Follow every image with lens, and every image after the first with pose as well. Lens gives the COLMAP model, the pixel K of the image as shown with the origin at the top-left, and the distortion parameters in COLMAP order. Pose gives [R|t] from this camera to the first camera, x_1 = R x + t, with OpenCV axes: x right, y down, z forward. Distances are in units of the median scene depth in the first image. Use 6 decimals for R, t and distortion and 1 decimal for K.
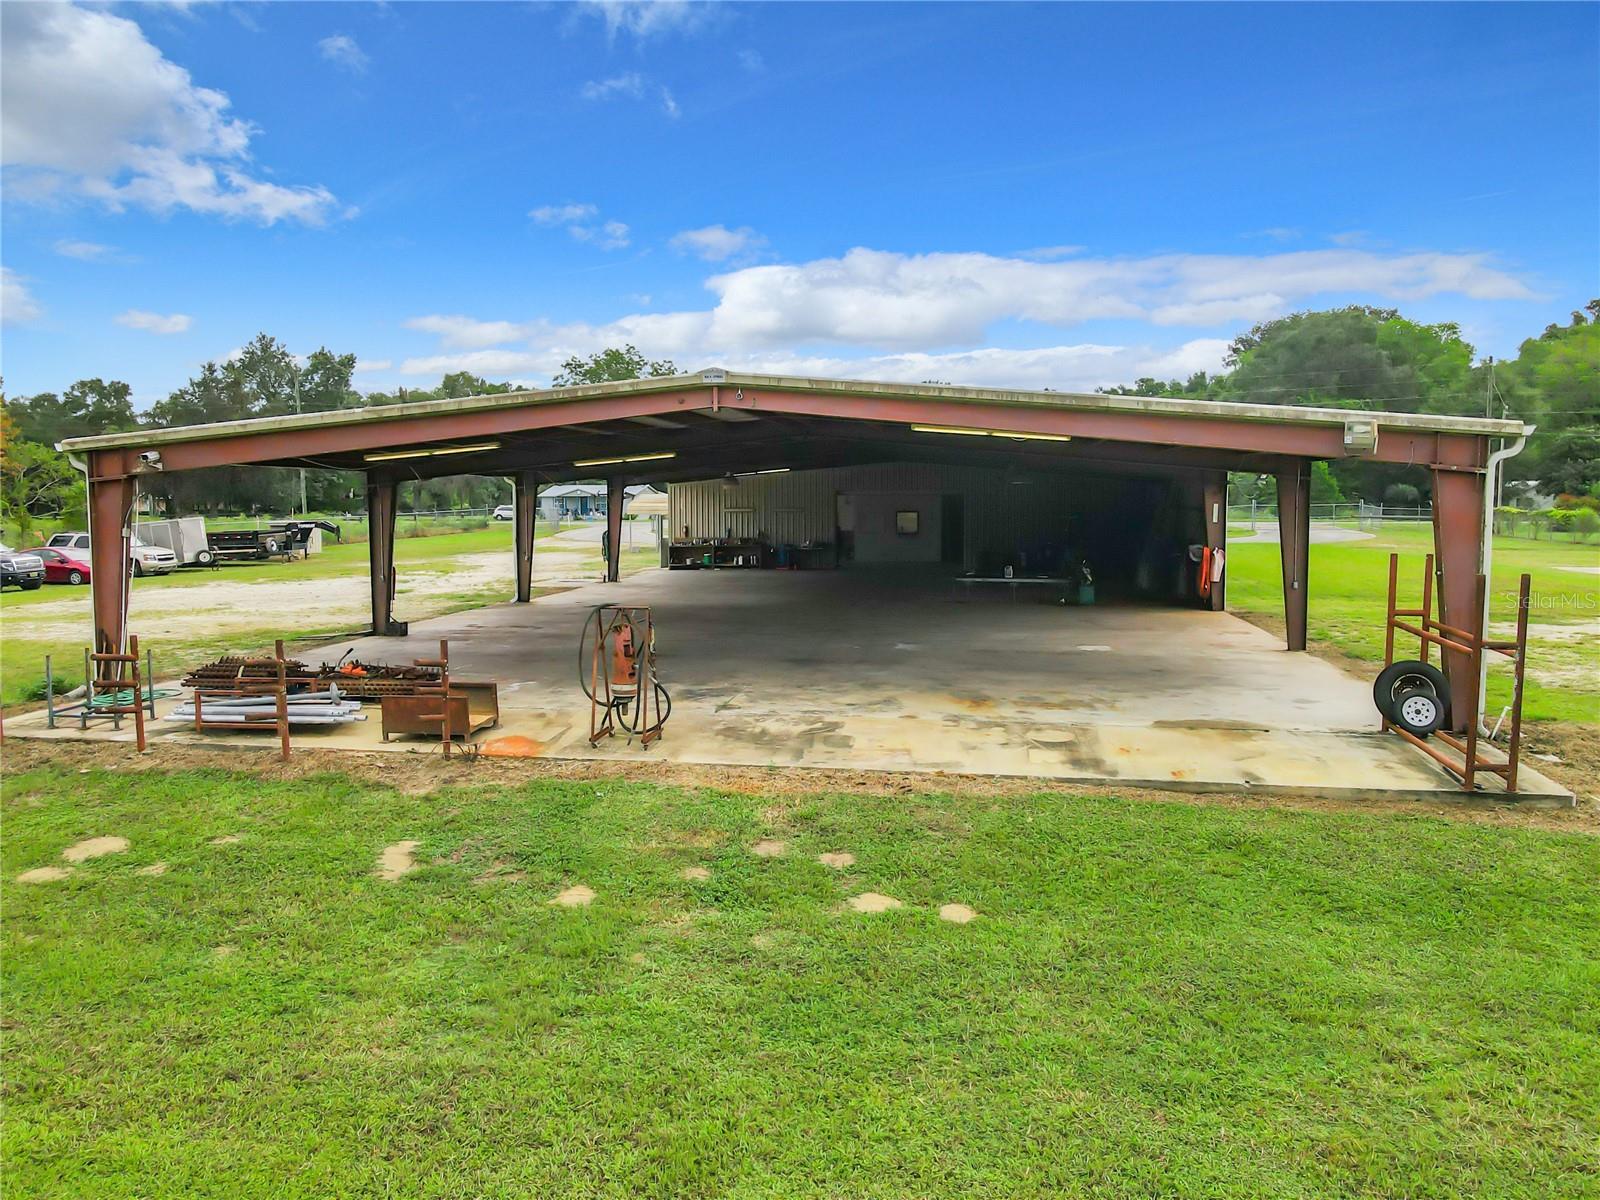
lens RADIAL K [[1165.9, 0, 798.4], [0, 1165.9, 594.7], [0, 0, 1]] dist [0.011743, 0.008647]
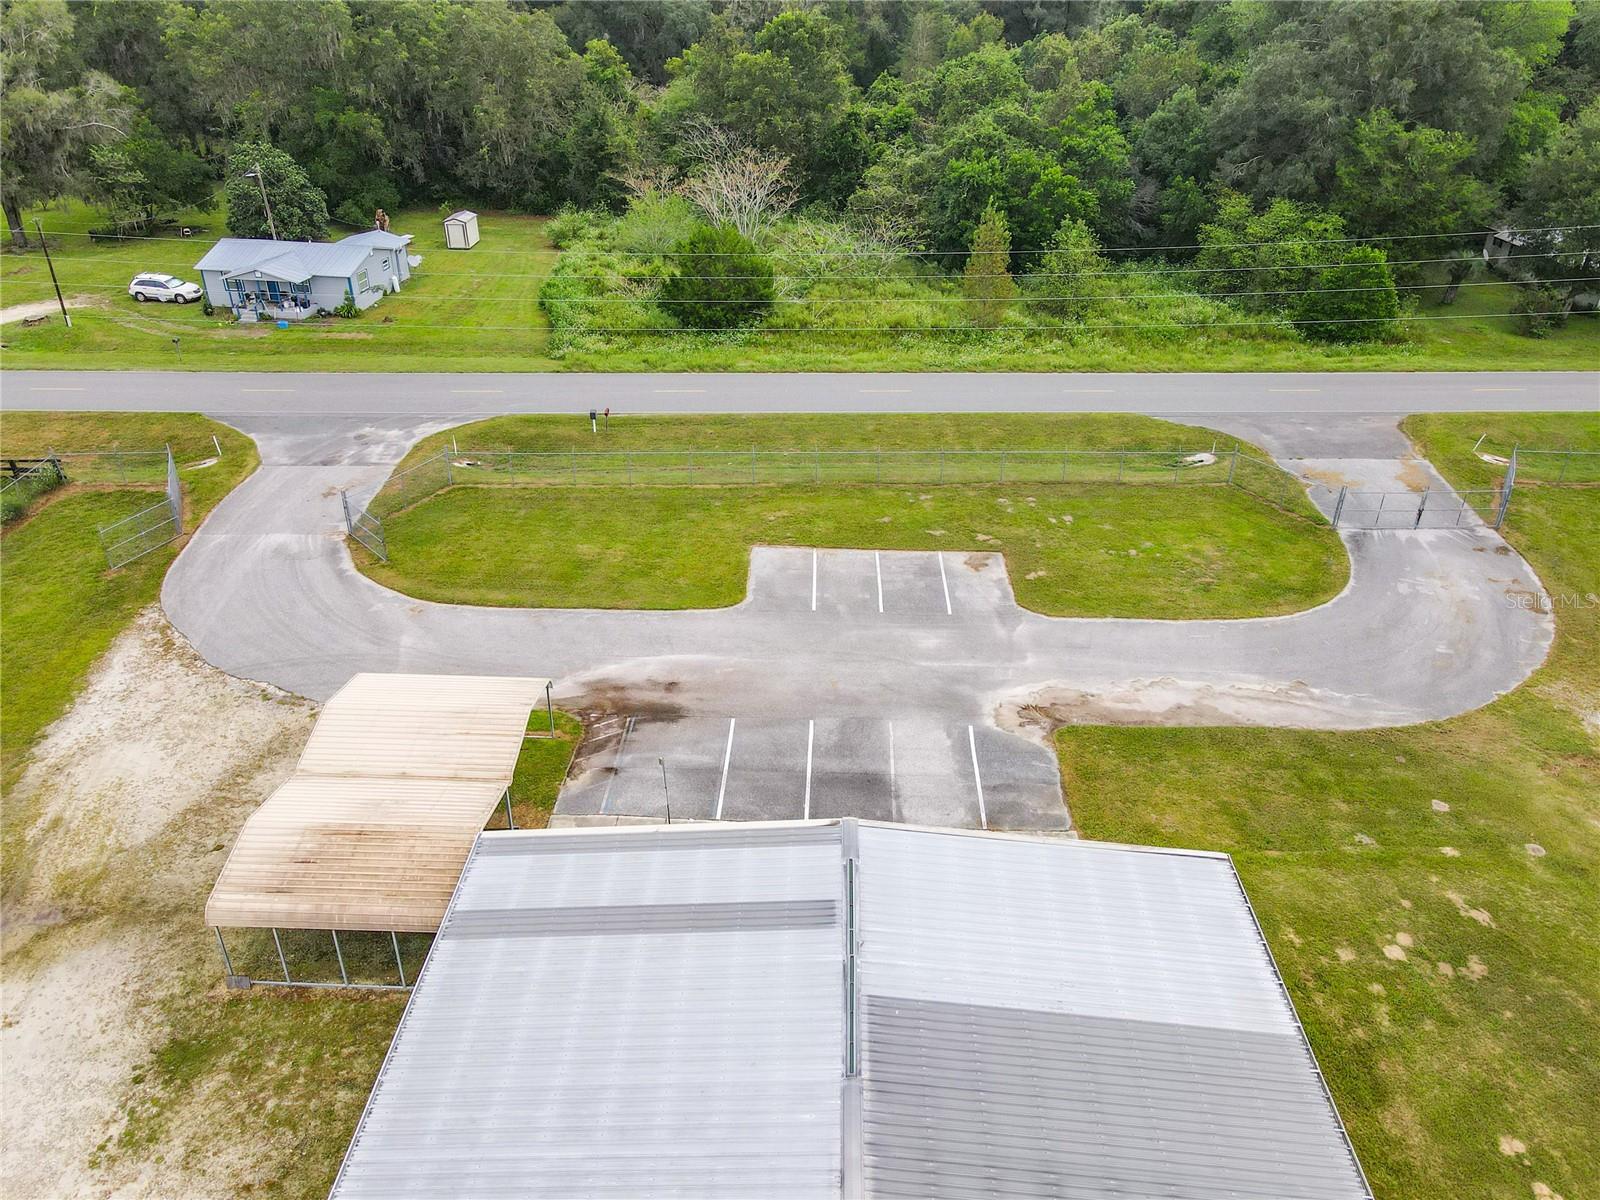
lens RADIAL K [[1157.0, 0, 797.6], [0, 1157.0, 599.7], [0, 0, 1]] dist [0.021845, 0.003511]
pose [[0.991531, -0.057456, 0.116472, 0.119531], [0.002236, 0.904234, 0.427031, -1.145661], [-0.129853, -0.423153, 0.896705, 1.827182]]
